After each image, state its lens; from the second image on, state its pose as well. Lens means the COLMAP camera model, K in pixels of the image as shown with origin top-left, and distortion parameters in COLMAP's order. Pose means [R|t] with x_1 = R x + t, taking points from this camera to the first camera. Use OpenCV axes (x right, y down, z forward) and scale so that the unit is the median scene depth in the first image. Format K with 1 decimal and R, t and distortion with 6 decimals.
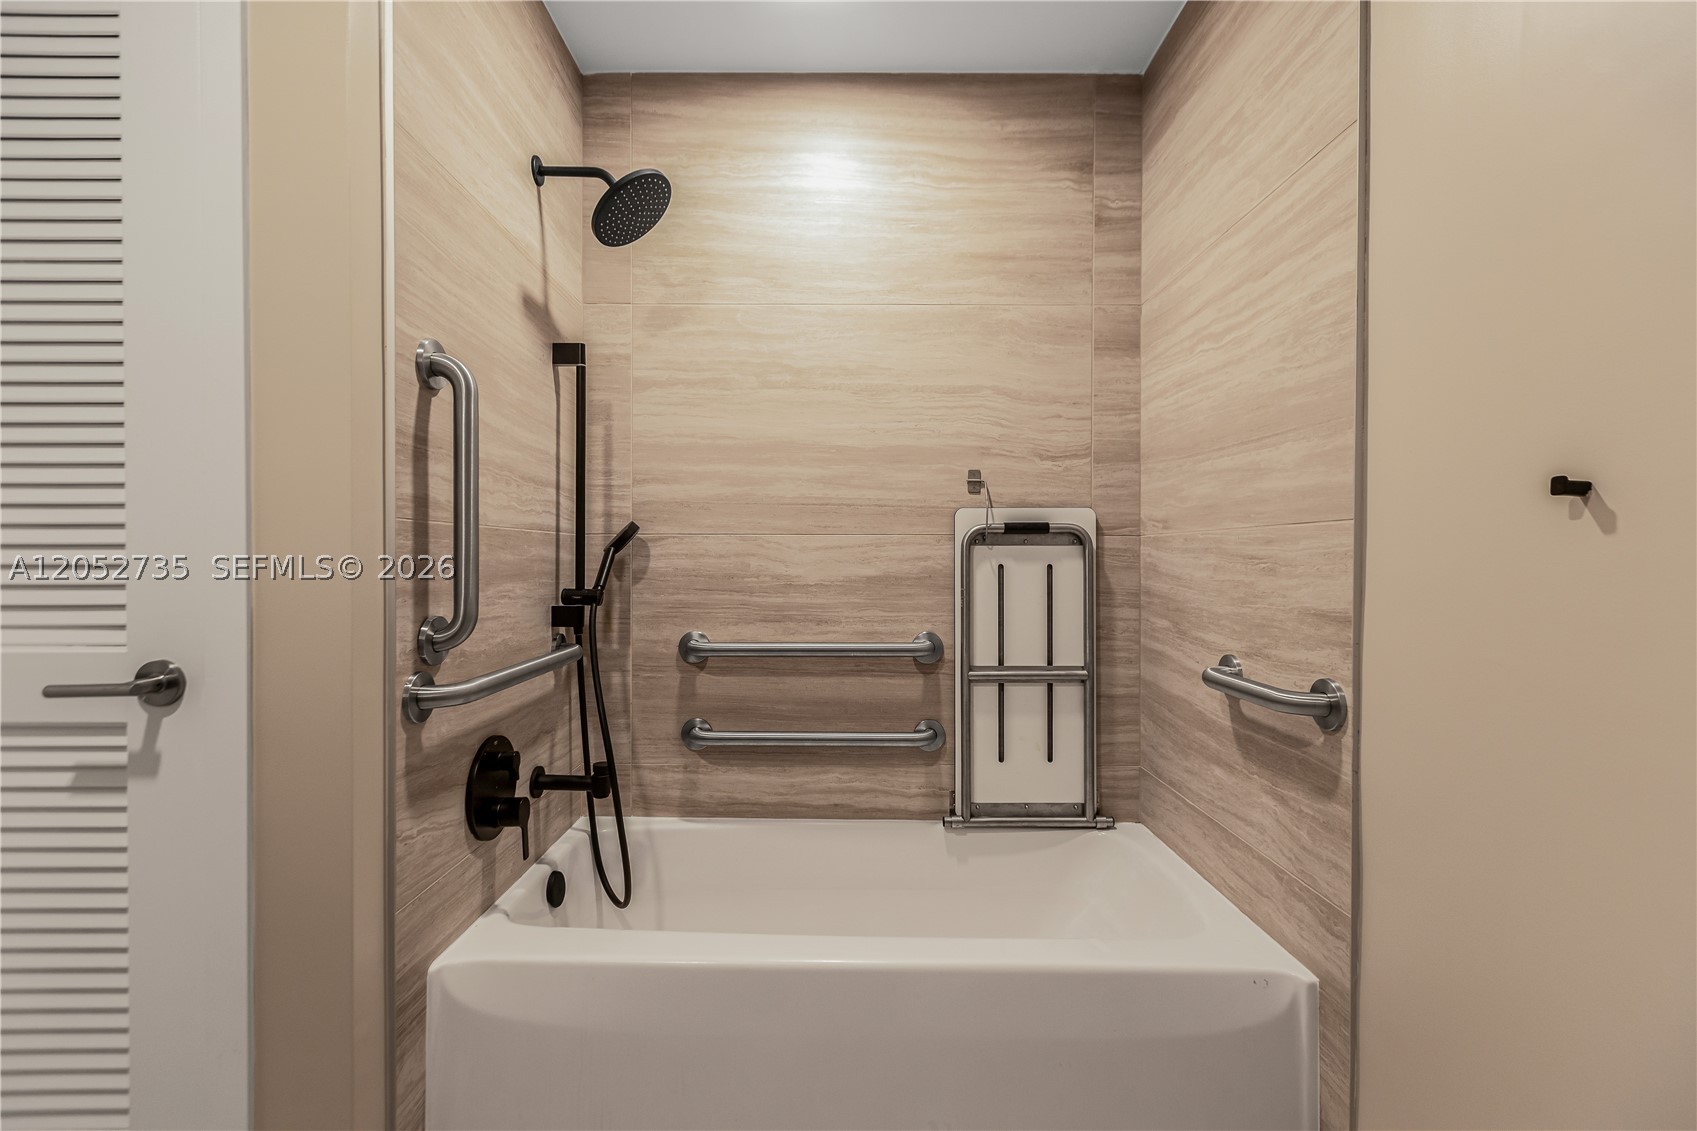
lens RADIAL K [[761.1, 0, 847.2], [0, 761.1, 564.9], [0, 0, 1]] dist [-0.002763, 0.000628]
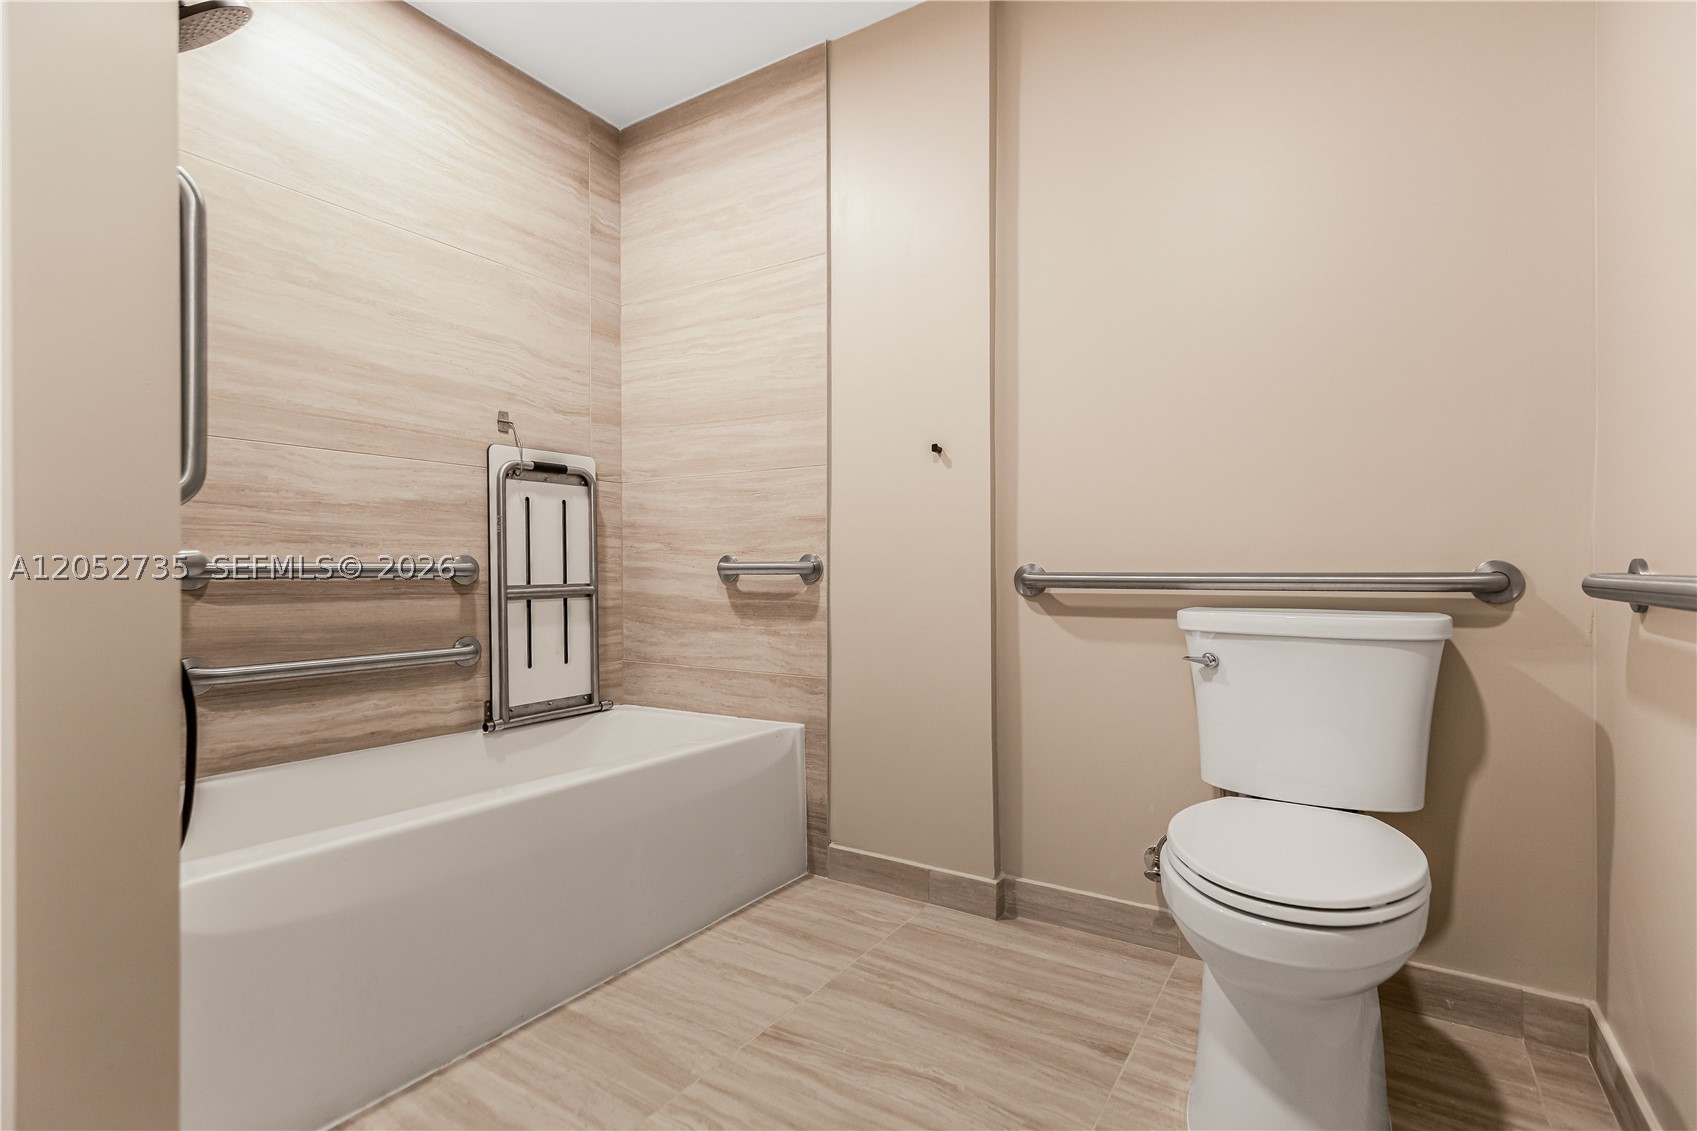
lens RADIAL K [[761.1, 0, 855.7], [0, 761.1, 566.4], [0, 0, 1]] dist [-0.002763, 0.000628]
pose [[0.547633, -0.003768, 0.836710, -0.489159], [0.007477, 0.999972, -0.000391, 0.108407], [-0.836685, 0.006470, 0.547646, -0.047463]]
